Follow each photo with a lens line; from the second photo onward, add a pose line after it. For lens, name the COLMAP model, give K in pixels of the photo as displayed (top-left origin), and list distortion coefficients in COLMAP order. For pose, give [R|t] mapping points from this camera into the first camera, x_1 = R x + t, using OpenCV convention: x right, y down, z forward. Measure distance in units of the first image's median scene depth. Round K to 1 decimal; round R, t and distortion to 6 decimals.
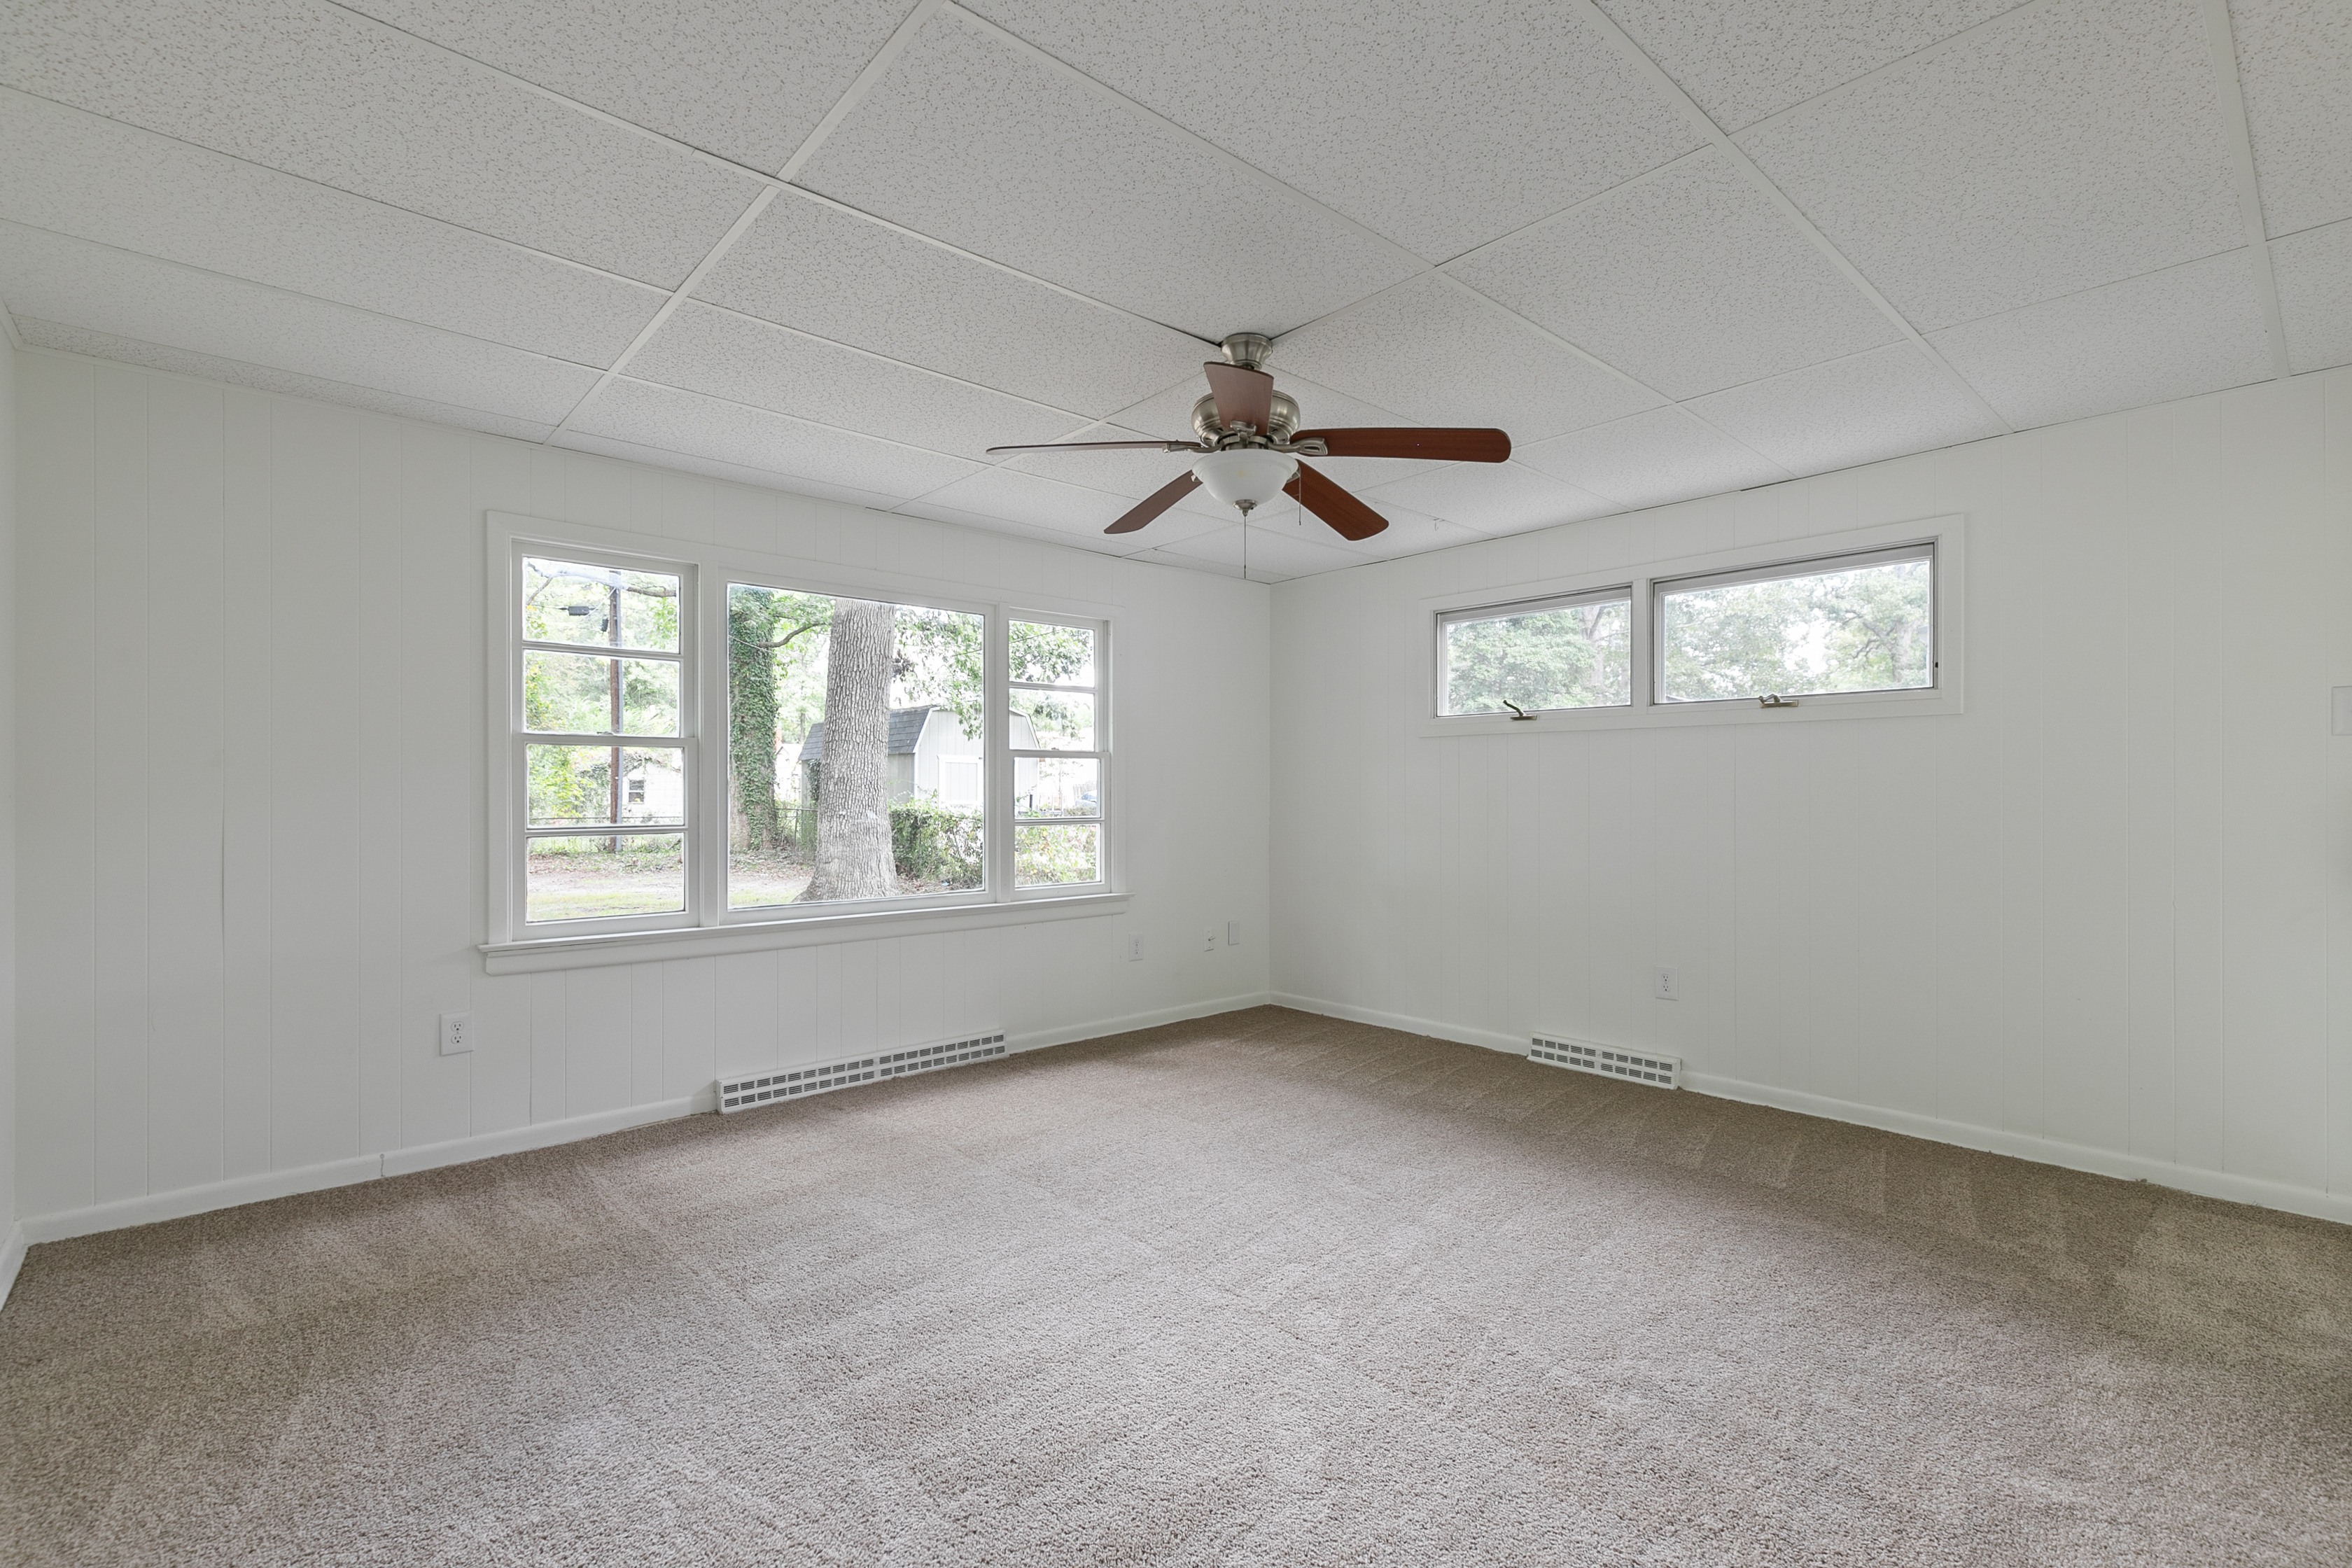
lens RADIAL K [[1049.5, 0, 1187.6], [0, 1049.5, 786.4], [0, 0, 1]] dist [0.004312, -0.000254]
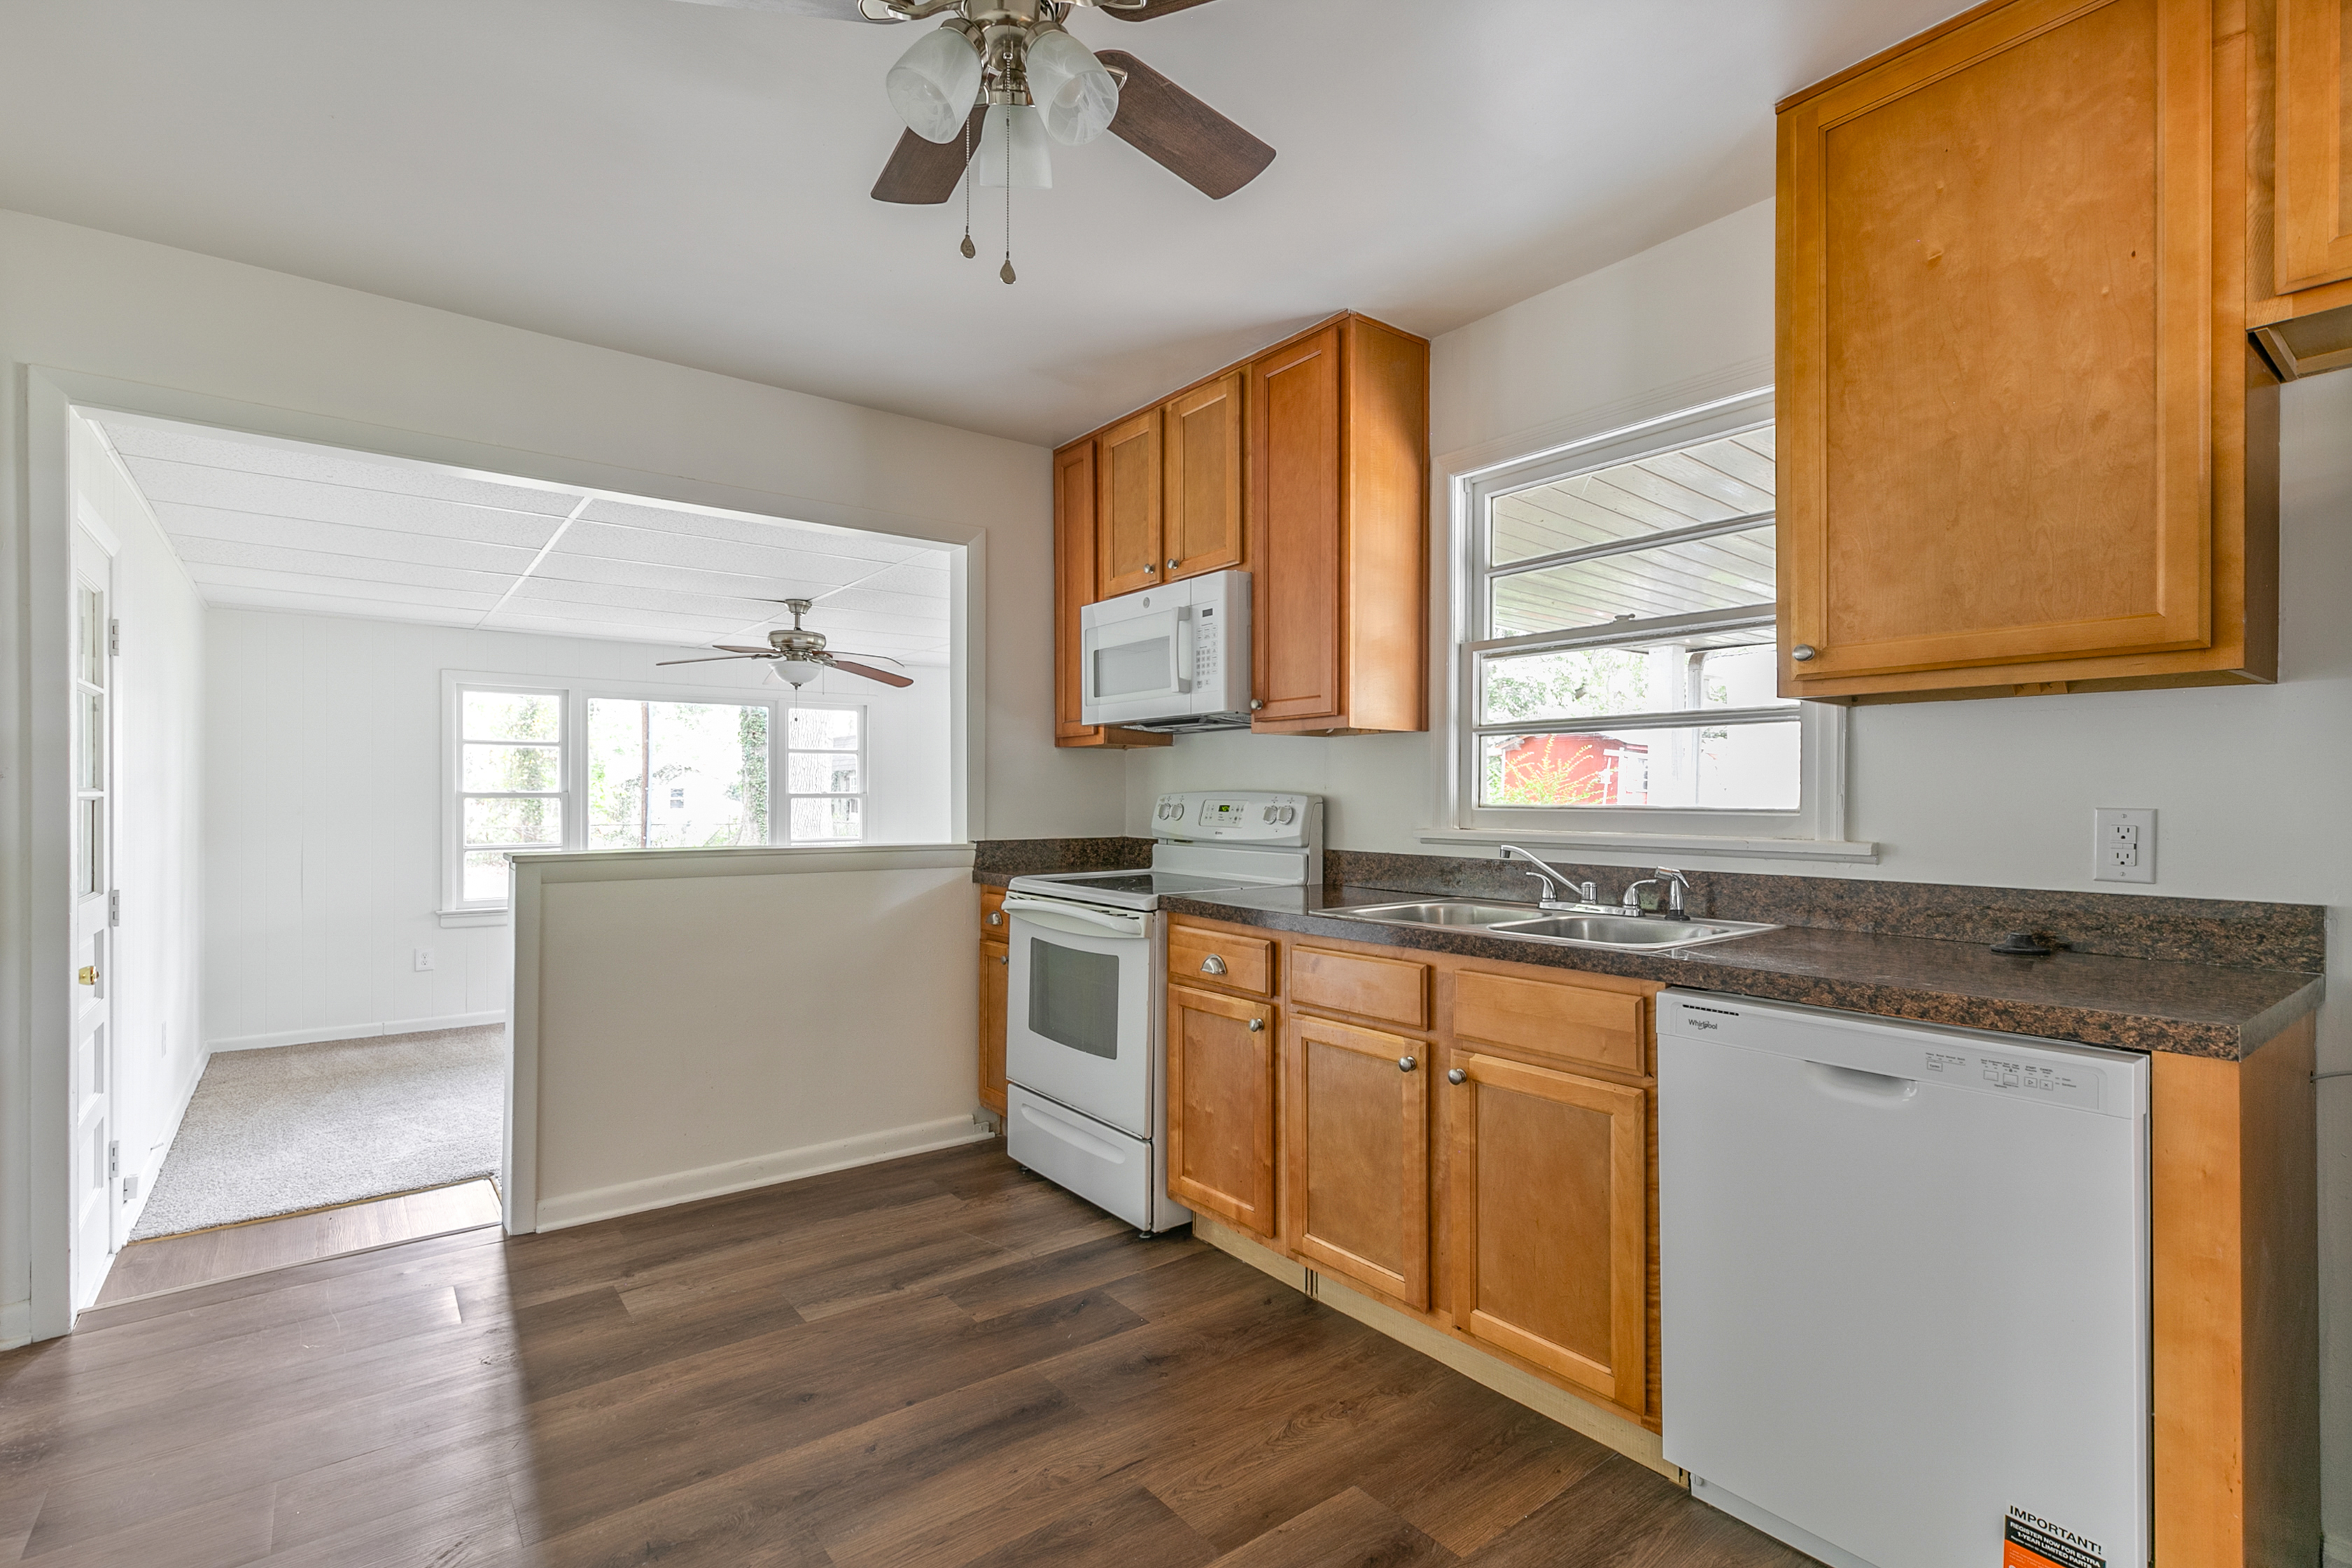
lens RADIAL K [[1049.5, 0, 1155.5], [0, 1049.5, 795.5], [0, 0, 1]] dist [0.004312, -0.000254]
pose [[0.997895, 0.001908, -0.064820, 0.660277], [-0.001755, 0.999996, 0.002410, -0.052608], [0.064824, -0.002291, 0.997894, -0.705414]]
